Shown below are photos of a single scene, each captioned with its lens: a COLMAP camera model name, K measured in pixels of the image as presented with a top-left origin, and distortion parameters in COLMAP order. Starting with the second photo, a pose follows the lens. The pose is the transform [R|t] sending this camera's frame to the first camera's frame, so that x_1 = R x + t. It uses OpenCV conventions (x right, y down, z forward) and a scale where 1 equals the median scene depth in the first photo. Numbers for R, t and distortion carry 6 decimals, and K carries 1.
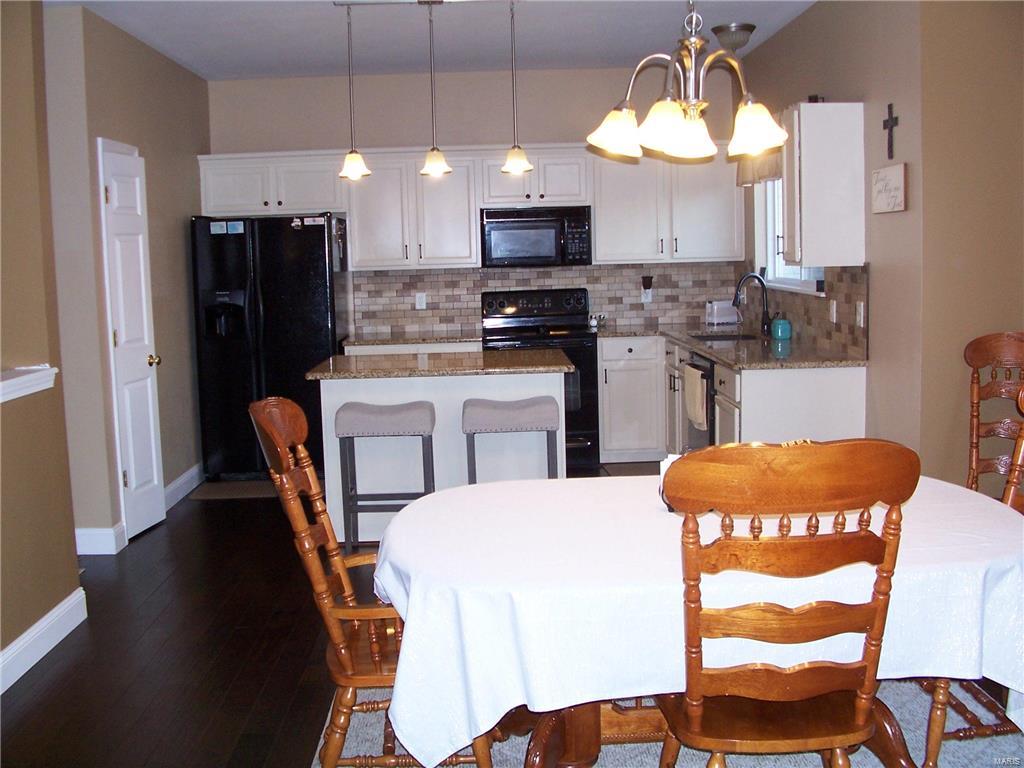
lens RADIAL K [[1084.9, 0, 512.0], [0, 1084.9, 384.0], [0, 0, 1]] dist [-0.218153, 0.582428]
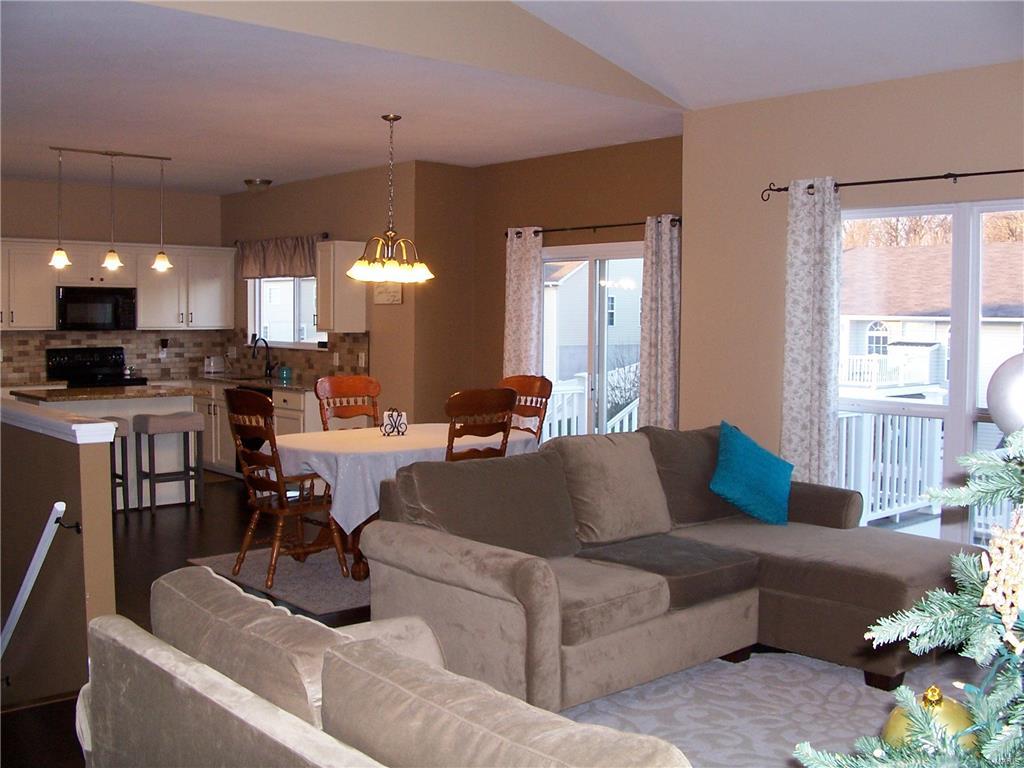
lens RADIAL K [[1084.9, 0, 512.0], [0, 1084.9, 384.0], [0, 0, 1]] dist [-0.218153, 0.582428]
pose [[0.771895, -0.007305, 0.635708, -0.415657], [0.049737, 0.997563, -0.048930, 0.049938], [-0.633802, 0.069387, 0.770377, -0.357766]]
